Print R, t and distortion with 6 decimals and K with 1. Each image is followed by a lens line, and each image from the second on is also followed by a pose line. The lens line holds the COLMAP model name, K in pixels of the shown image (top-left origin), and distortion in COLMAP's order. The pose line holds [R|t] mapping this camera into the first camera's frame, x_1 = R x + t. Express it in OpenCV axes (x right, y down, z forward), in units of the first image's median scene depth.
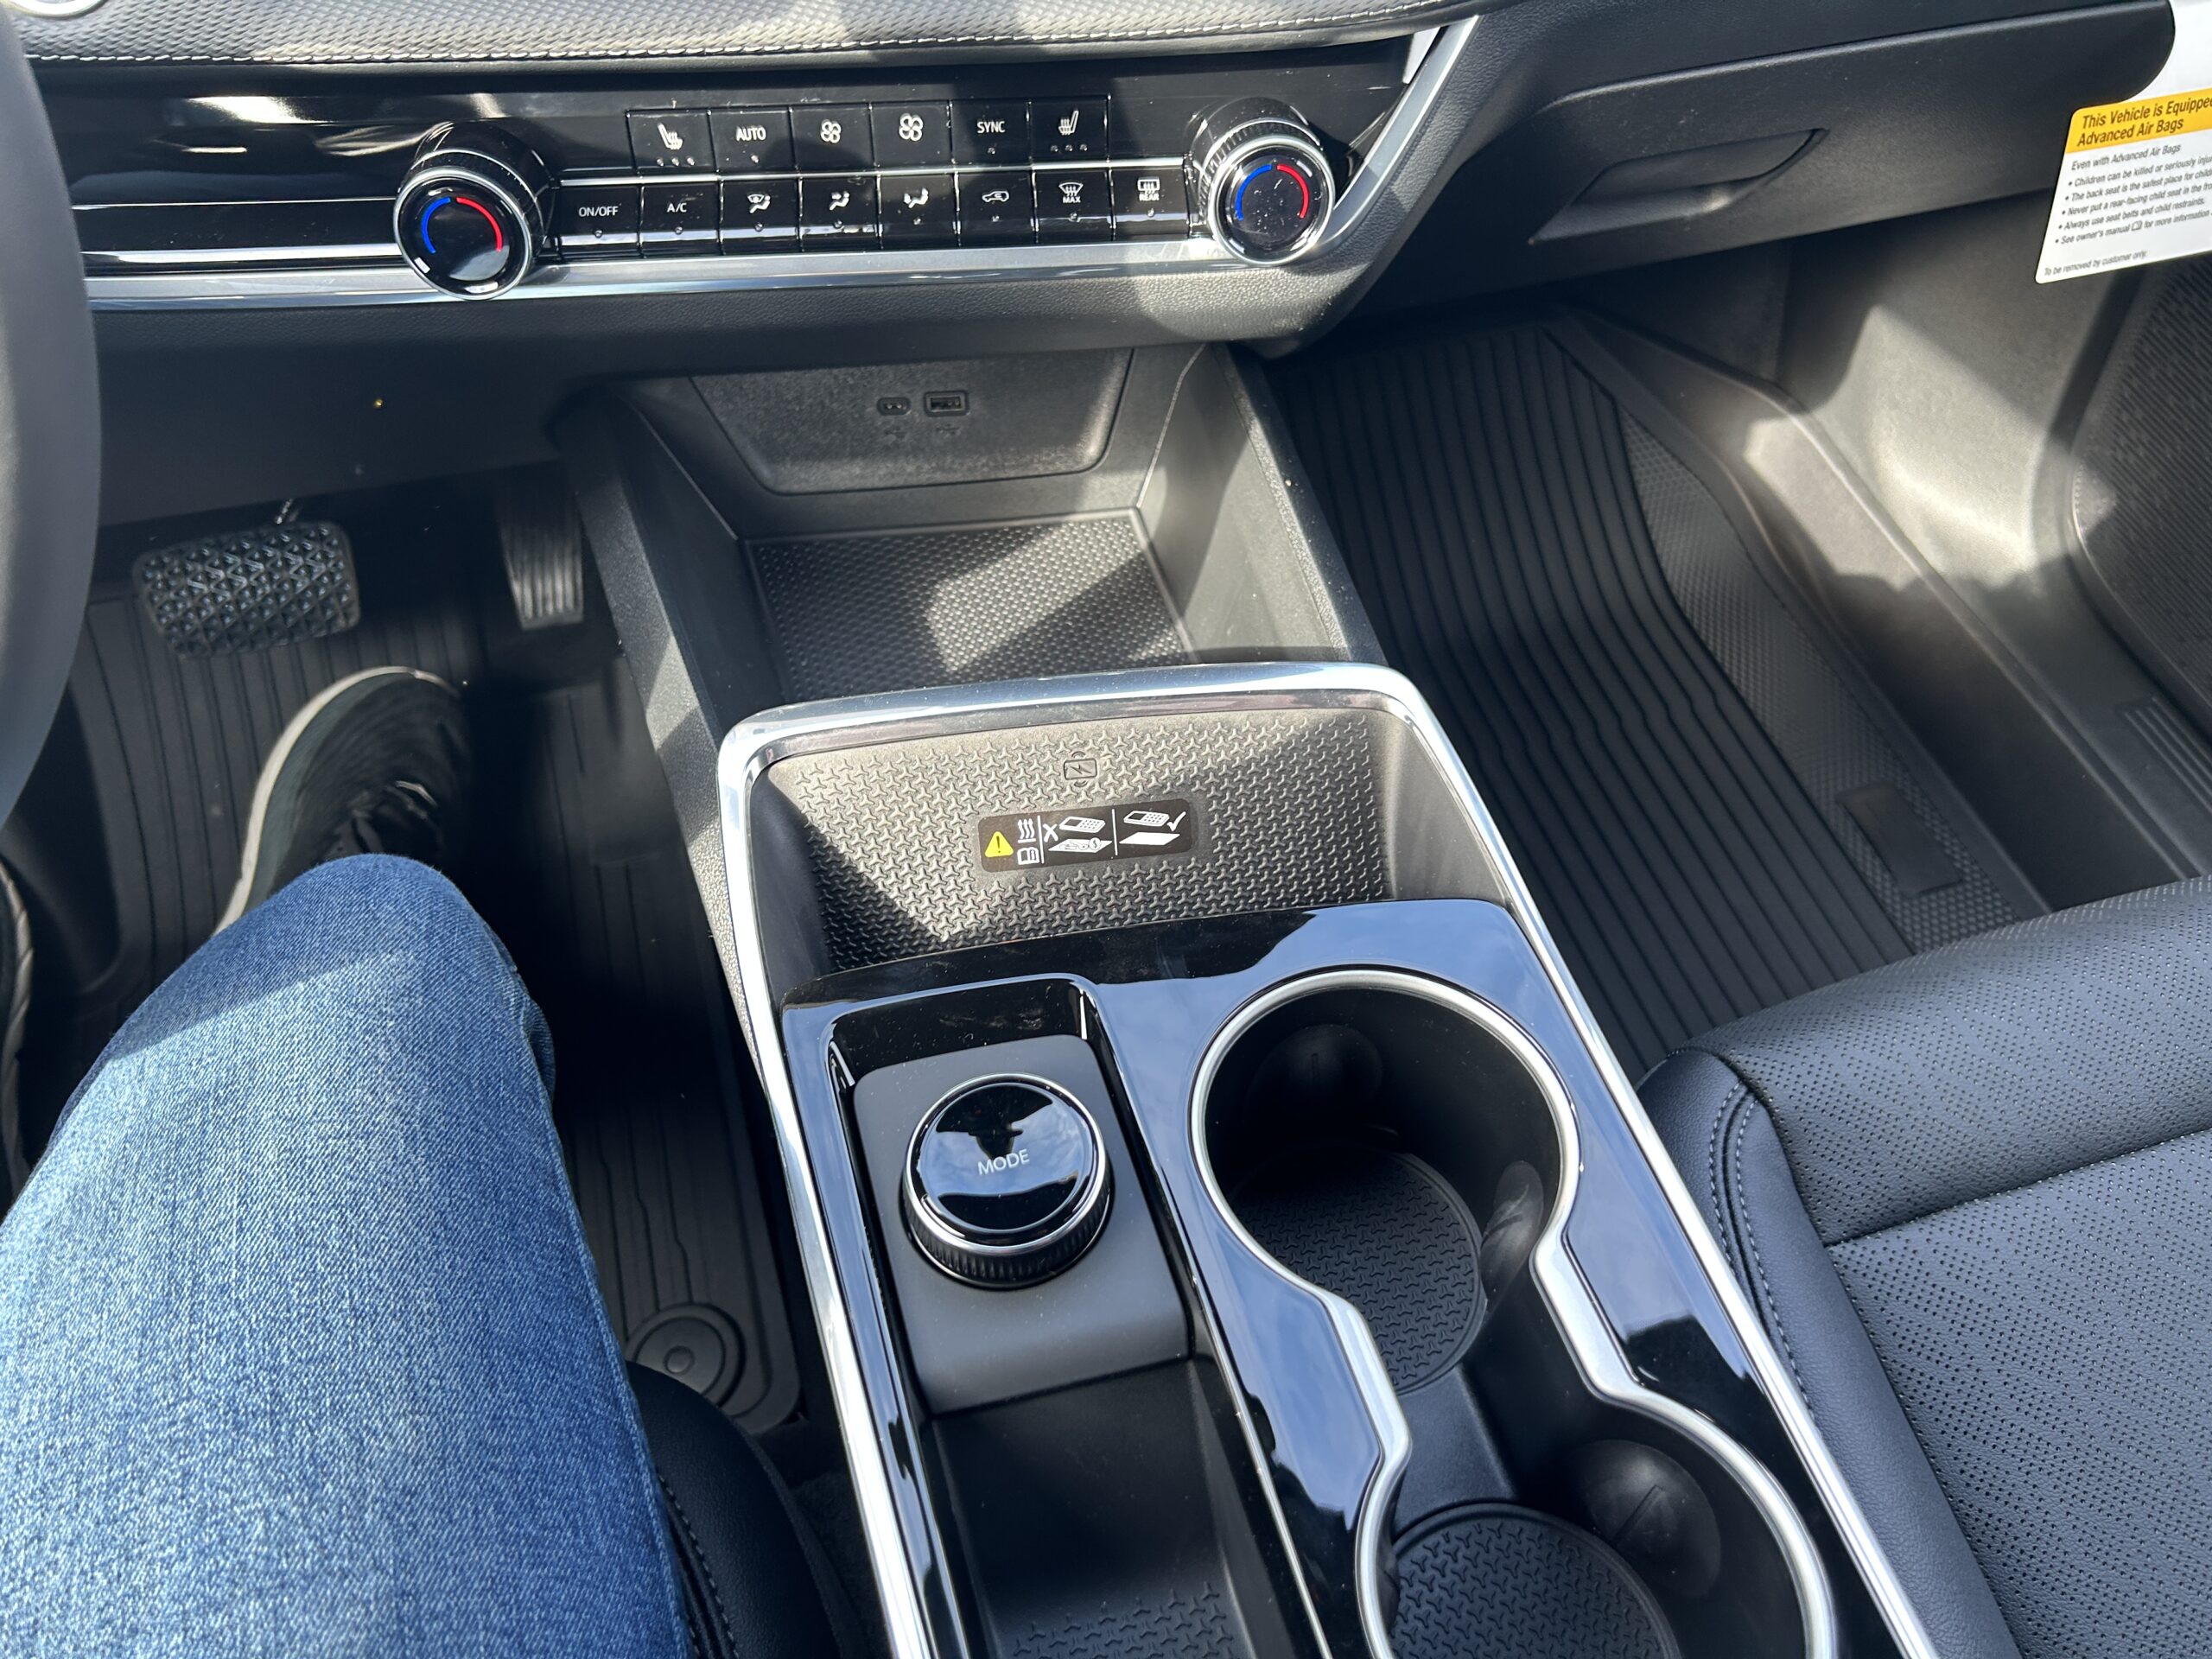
lens RADIAL K [[1687.6, 0, 1116.2], [0, 1687.6, 849.1], [0, 0, 1]] dist [0.048469, -0.061560]
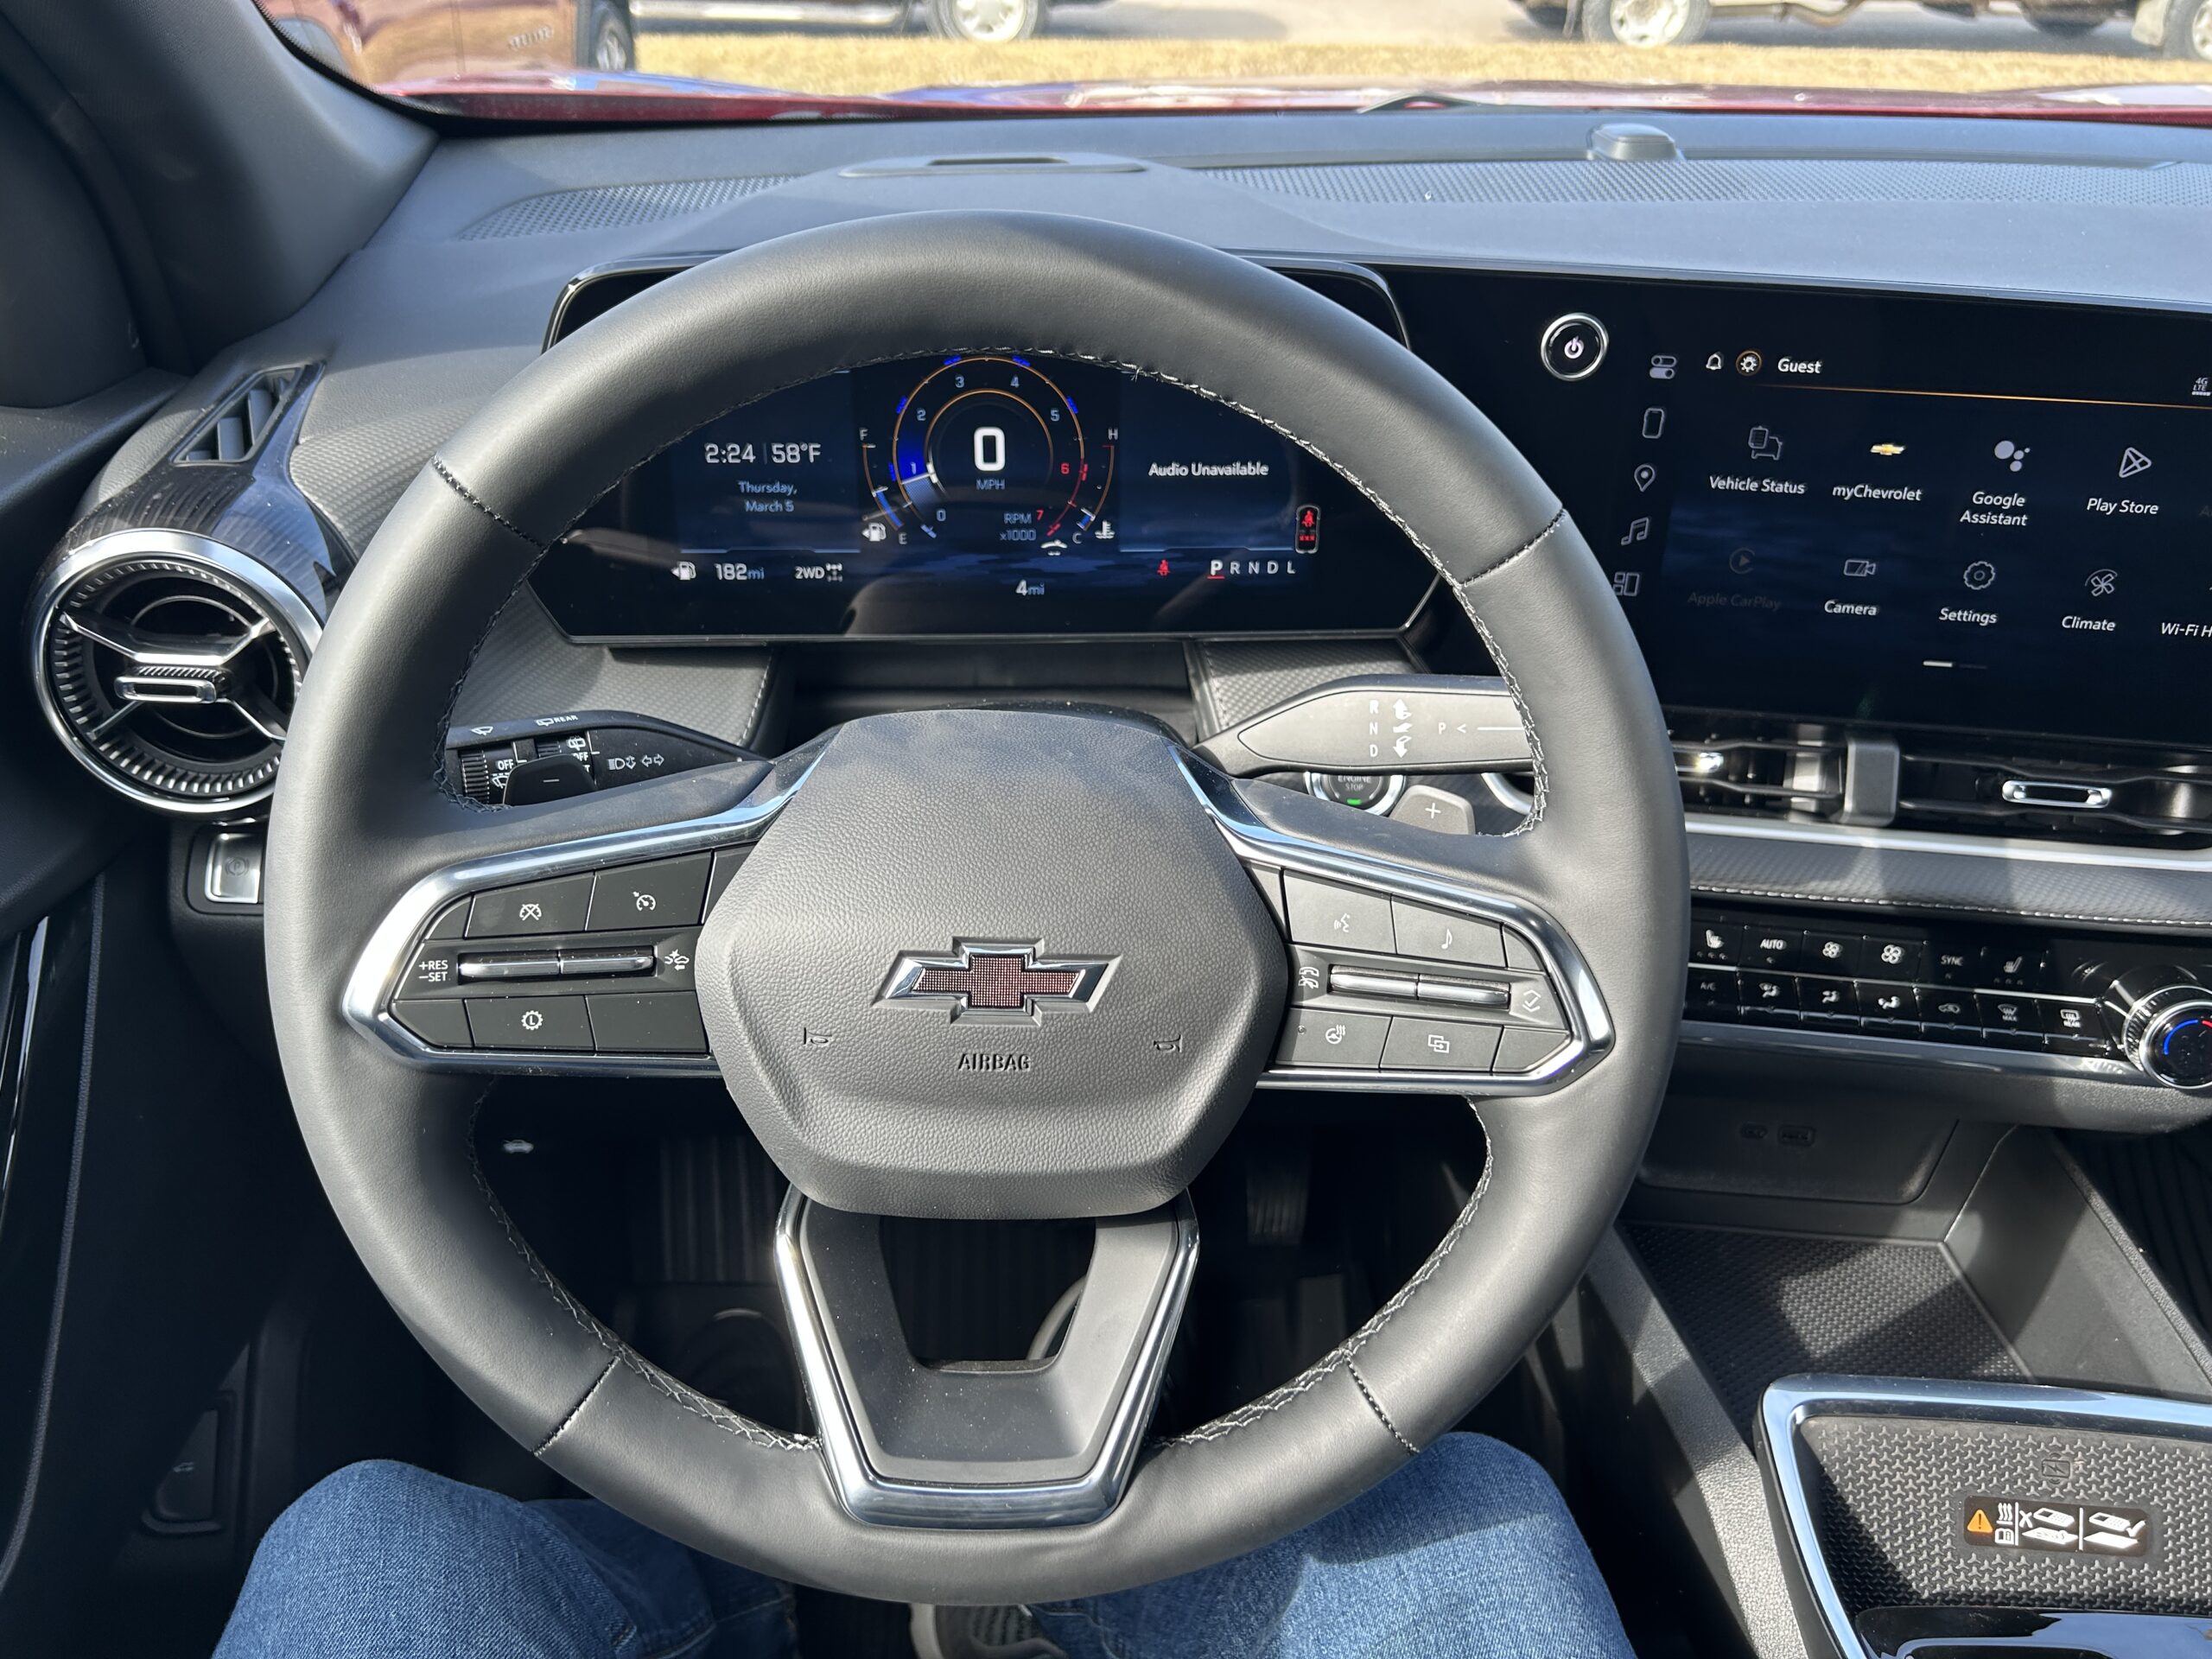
lens RADIAL K [[1687.6, 0, 1116.2], [0, 1687.6, 849.1], [0, 0, 1]] dist [0.048469, -0.061560]
pose [[0.974730, 0.116397, -0.190662, -0.463509], [-0.177935, 0.920583, -0.347658, 0.082232], [0.135054, 0.372798, 0.918031, -0.361999]]
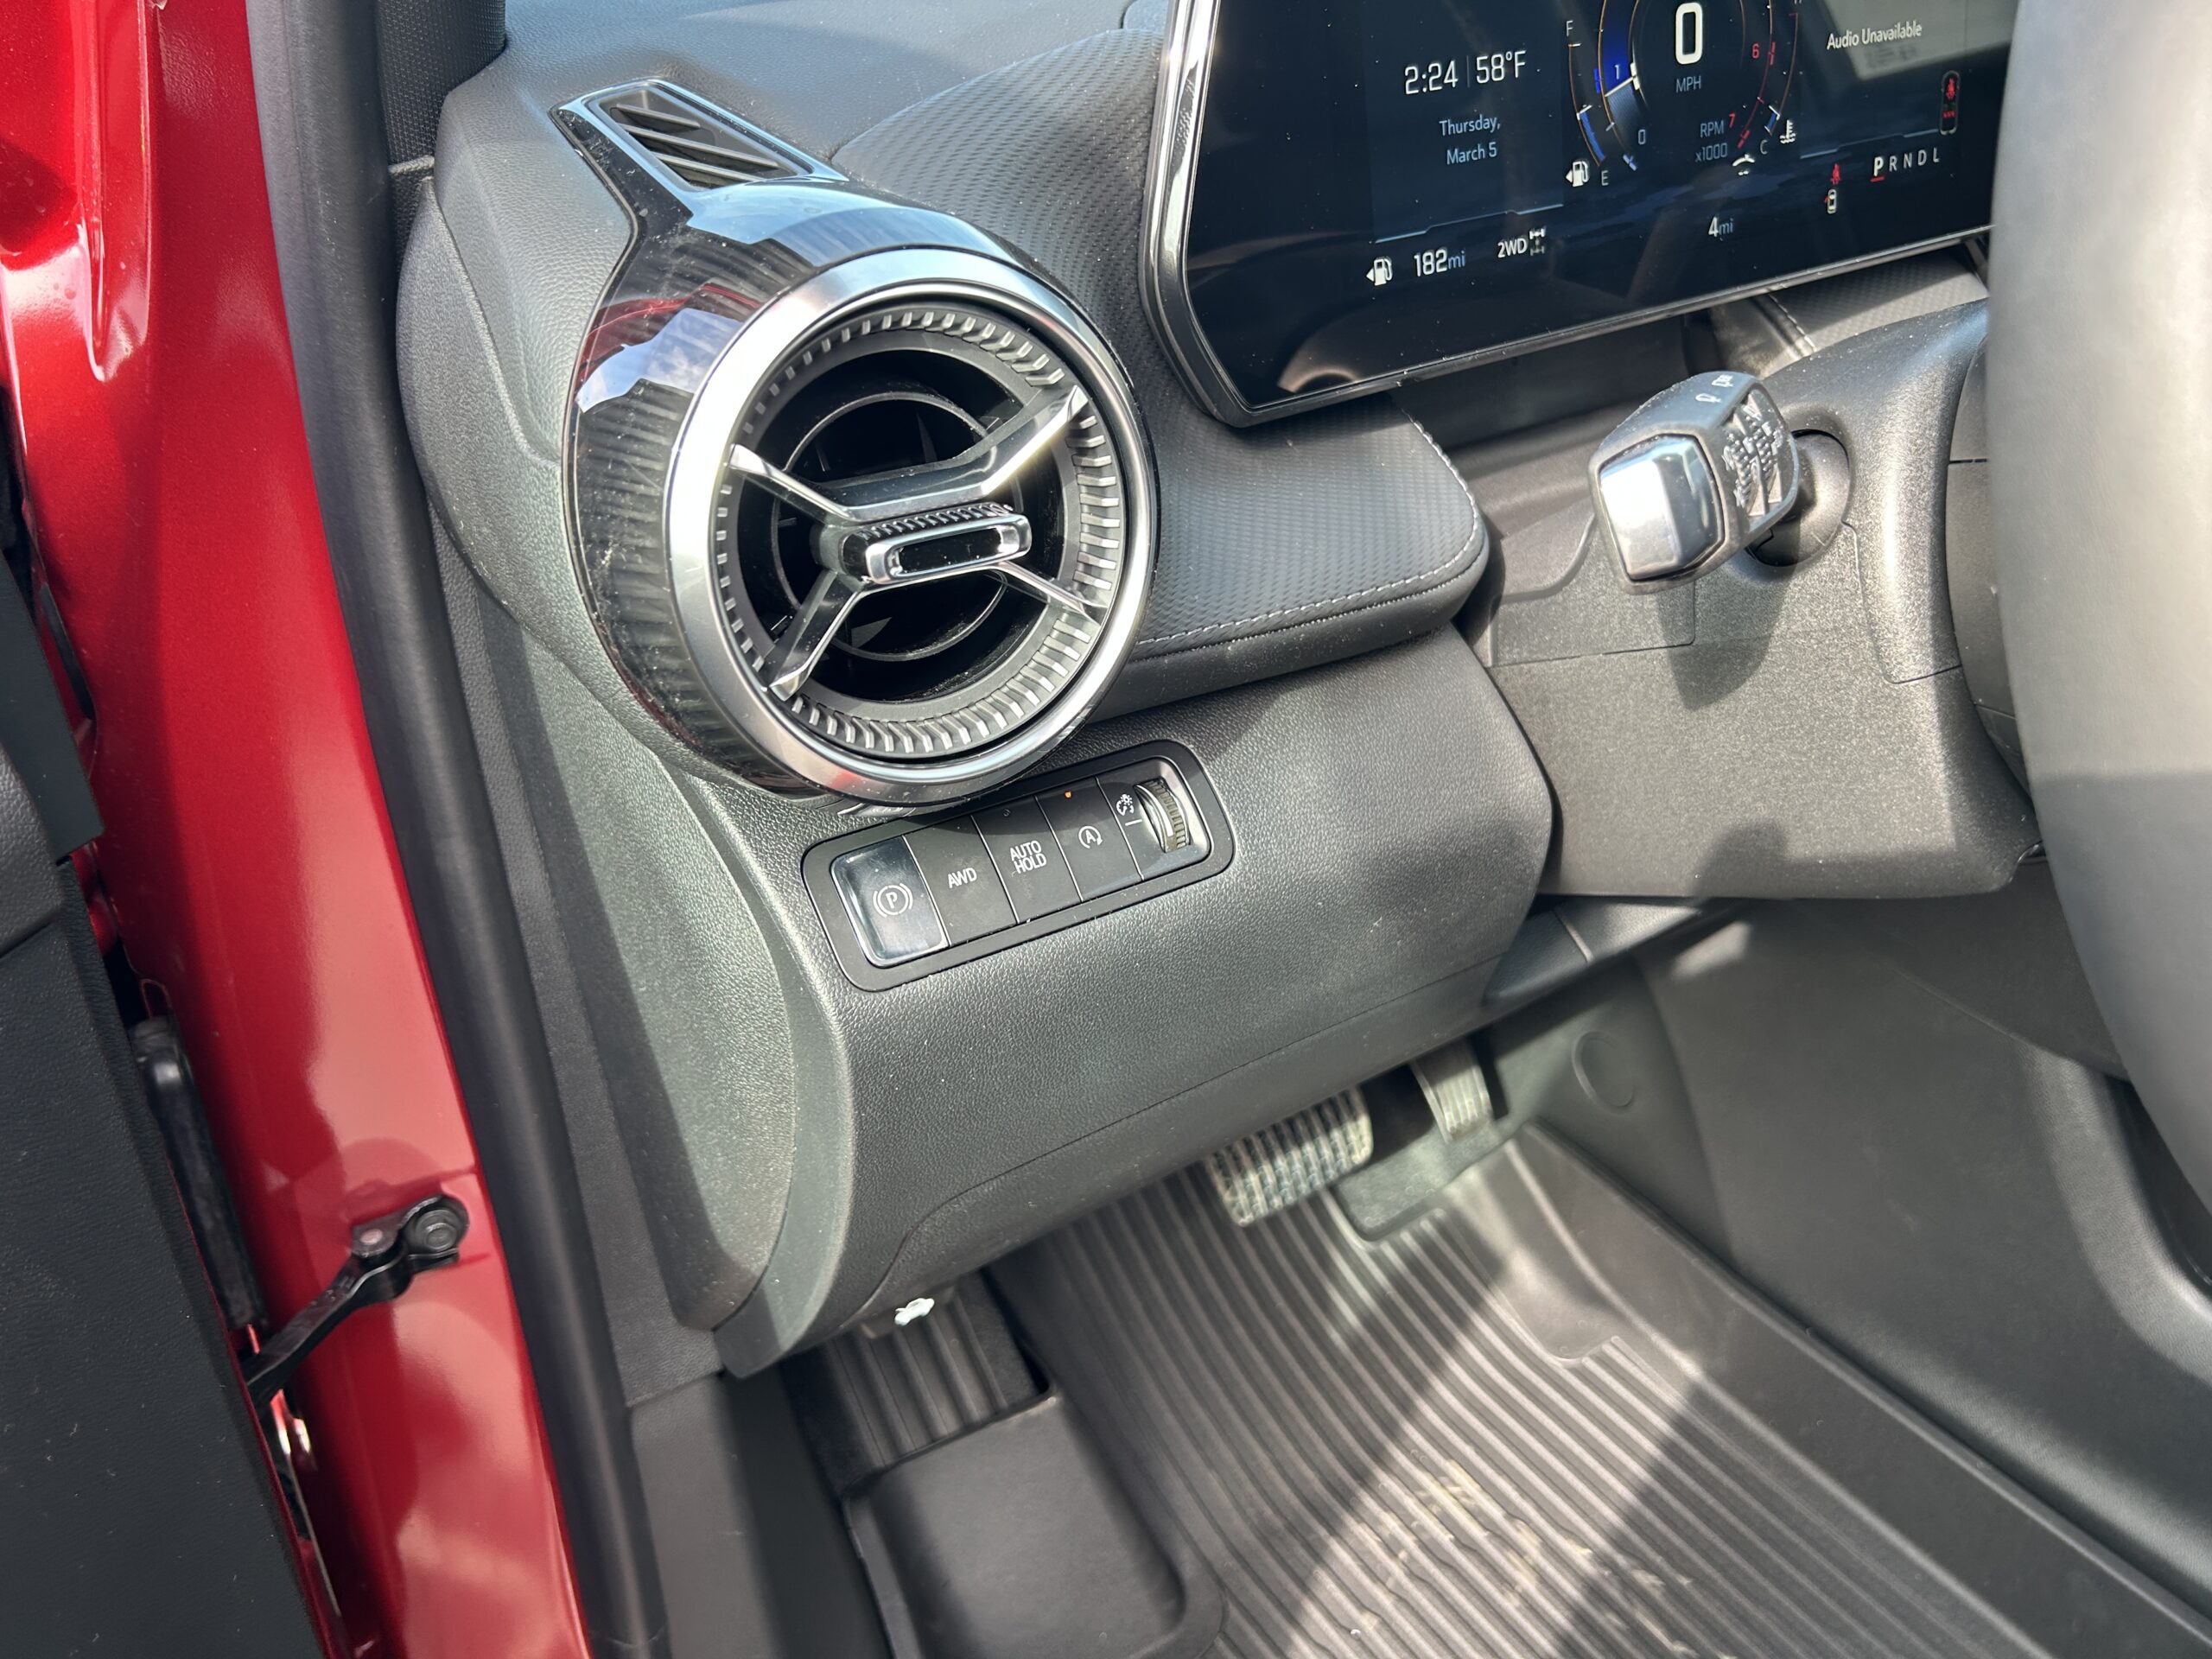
lens RADIAL K [[1687.6, 0, 1116.2], [0, 1687.6, 849.1], [0, 0, 1]] dist [0.048469, -0.061560]
pose [[0.951792, -0.204200, 0.228896, -1.408462], [0.276476, 0.894307, -0.351818, 0.039580], [-0.132862, 0.398142, 0.907651, 0.020059]]
